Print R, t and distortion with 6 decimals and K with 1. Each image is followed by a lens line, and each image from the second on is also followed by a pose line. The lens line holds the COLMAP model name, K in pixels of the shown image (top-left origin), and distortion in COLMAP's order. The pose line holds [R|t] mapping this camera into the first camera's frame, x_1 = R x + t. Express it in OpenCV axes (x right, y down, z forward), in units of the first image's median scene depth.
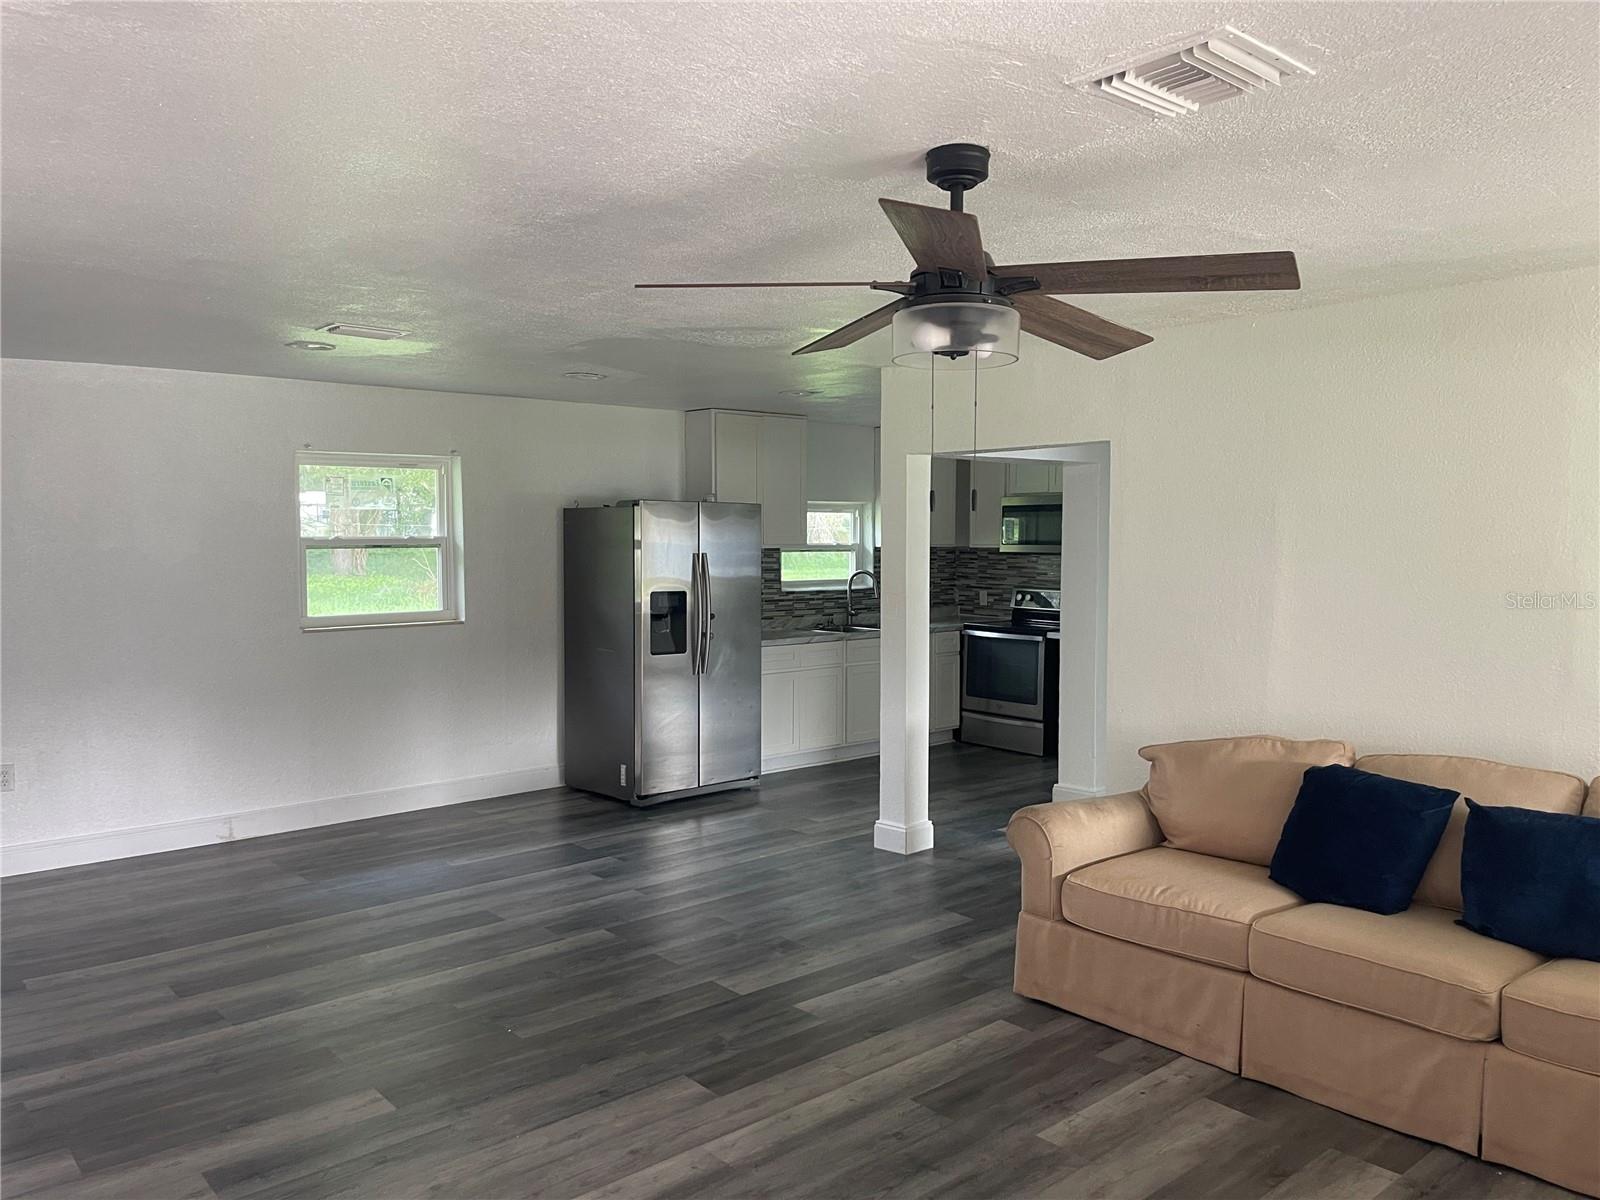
lens RADIAL K [[1207.1, 0, 800.0], [0, 1207.1, 600.0], [0, 0, 1]] dist [0.077059, -0.109885]
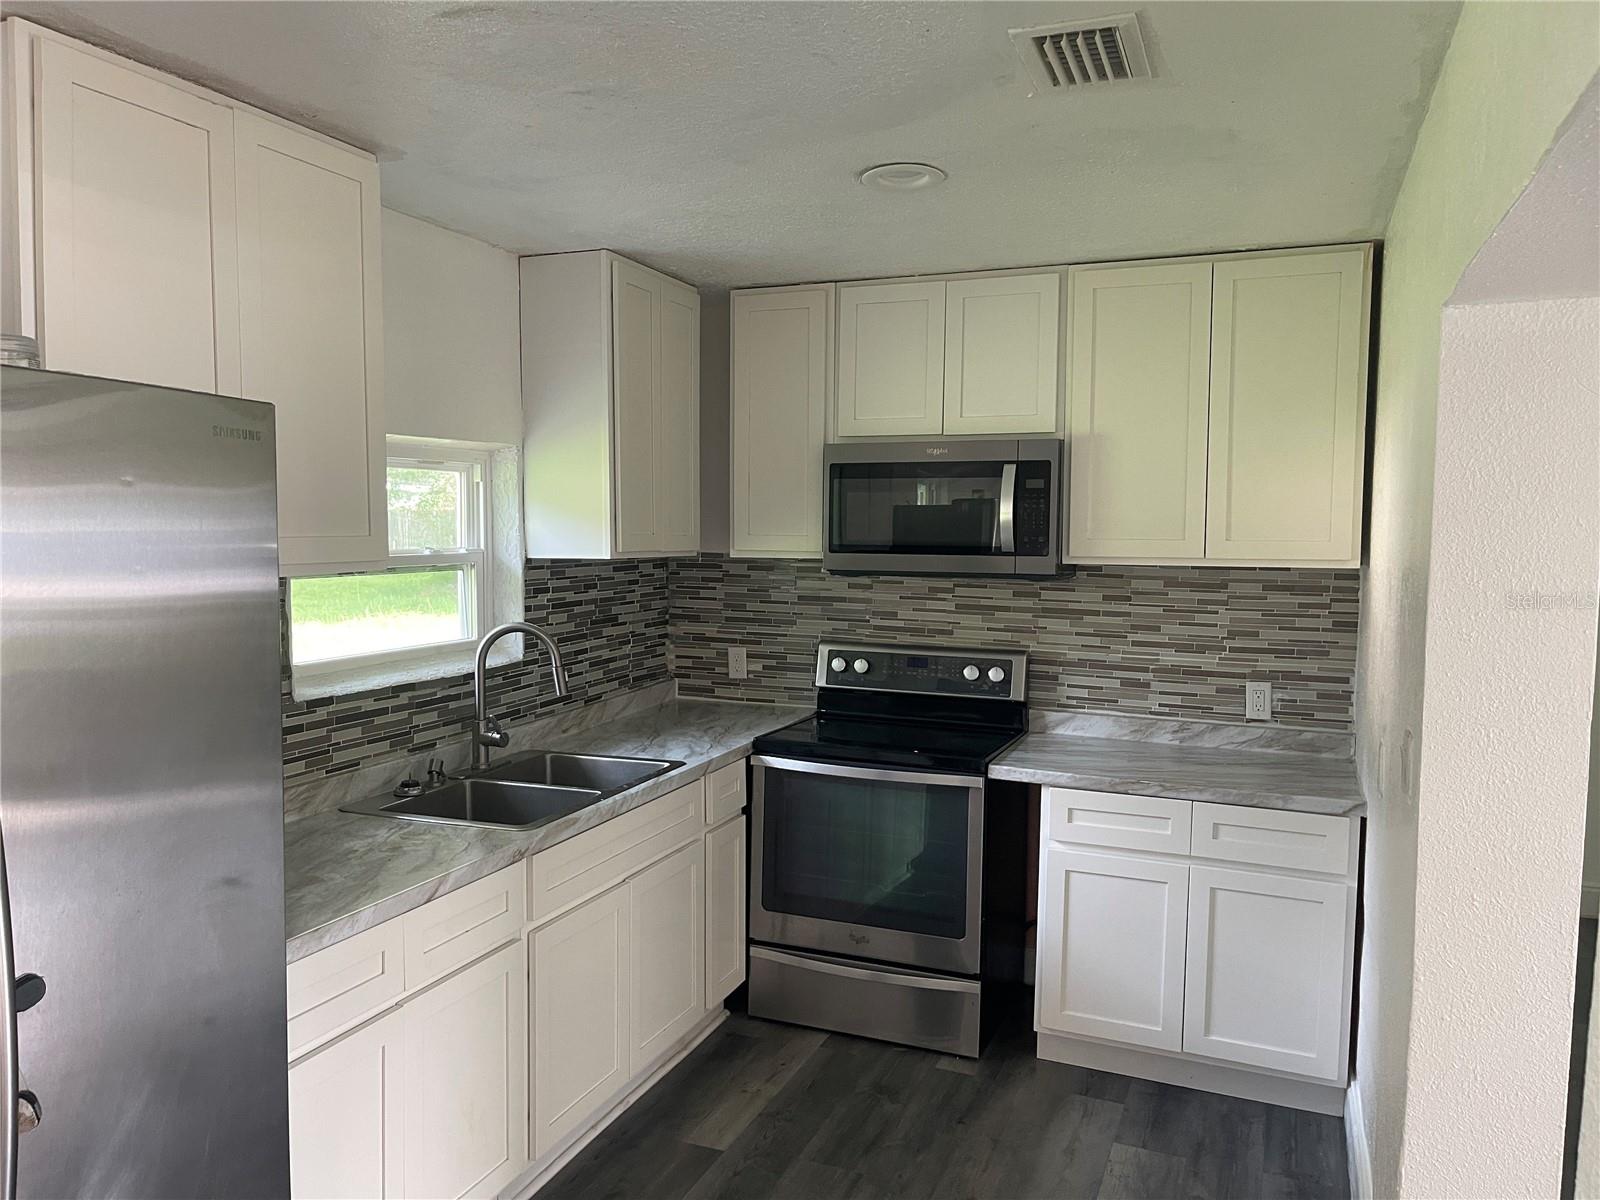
lens RADIAL K [[1206.0, 0, 797.5], [0, 1206.0, 609.2], [0, 0, 1]] dist [0.081585, -0.116768]
pose [[0.894259, -0.027739, 0.446690, -0.075050], [0.017508, 0.999482, 0.027017, -0.073075], [-0.447208, -0.016340, 0.894281, 1.207051]]
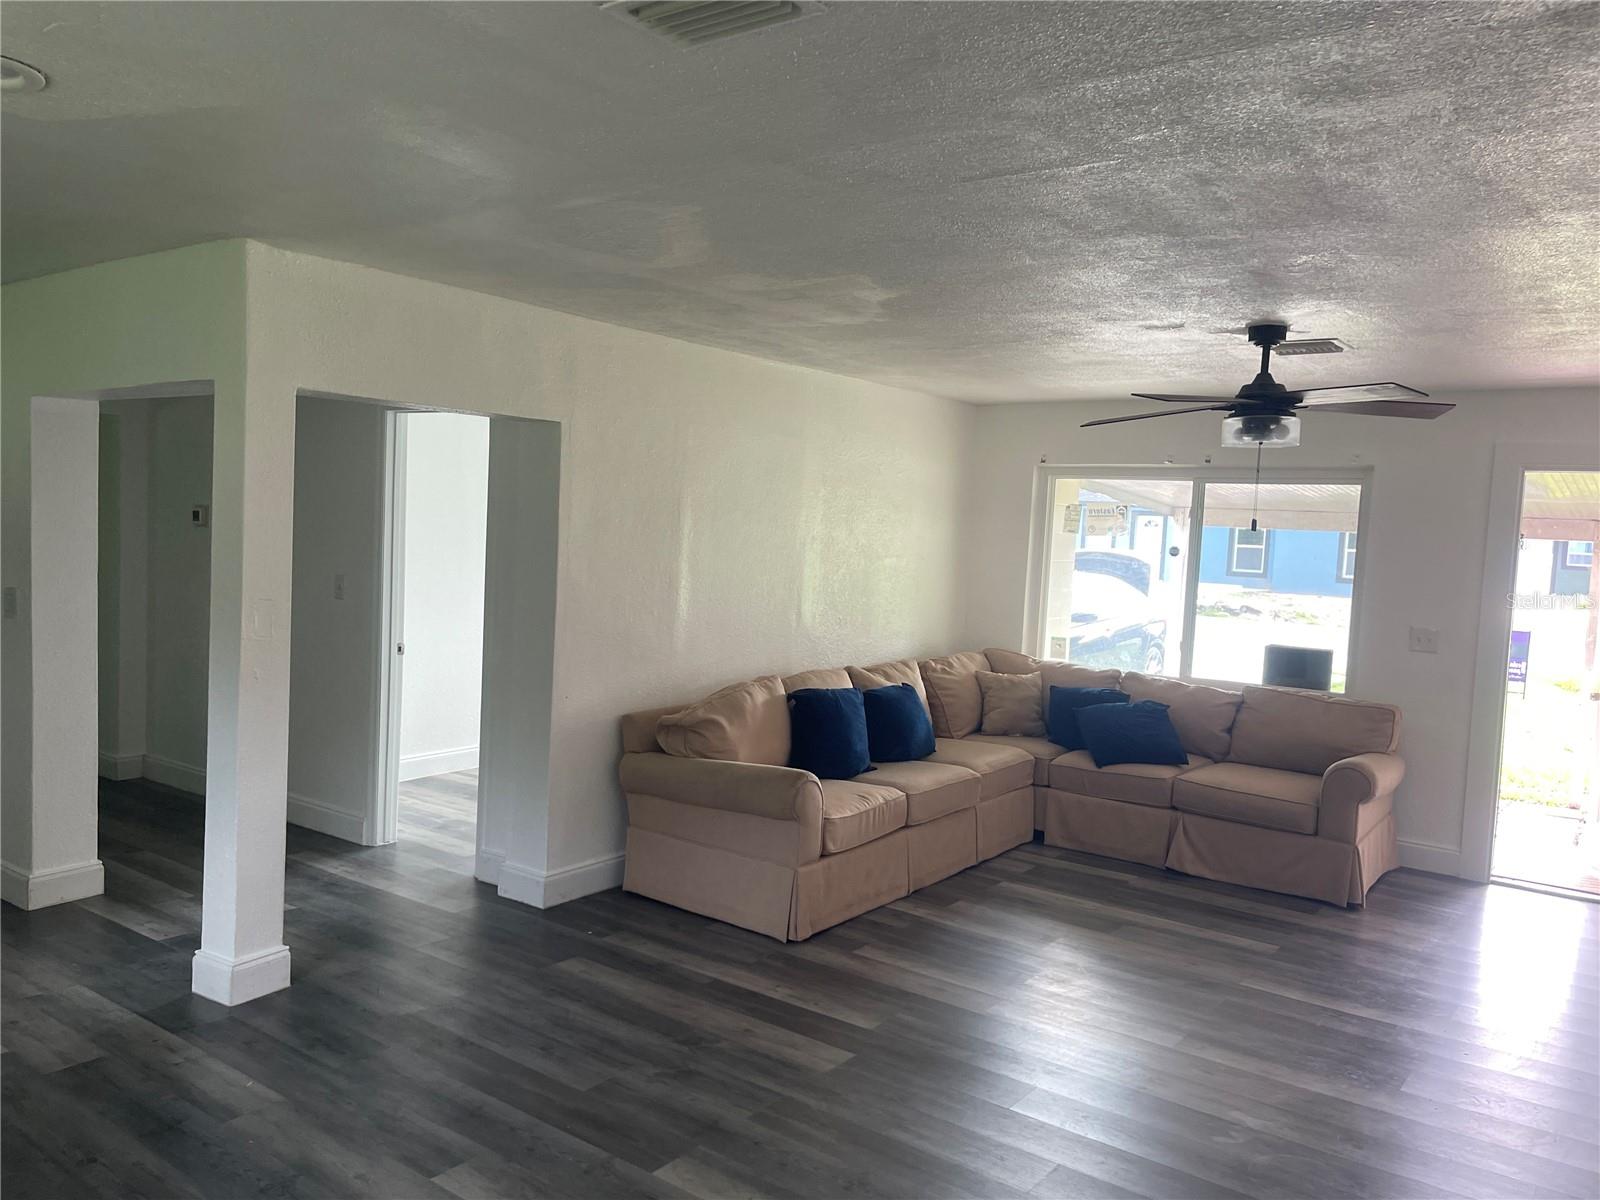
lens RADIAL K [[1206.0, 0, 797.5], [0, 1206.0, 609.2], [0, 0, 1]] dist [0.081585, -0.116768]
pose [[-0.212732, -0.072699, 0.974402, -0.789523], [0.015777, 0.996843, 0.077818, -0.059468], [-0.976983, 0.031928, -0.210913, 1.098963]]
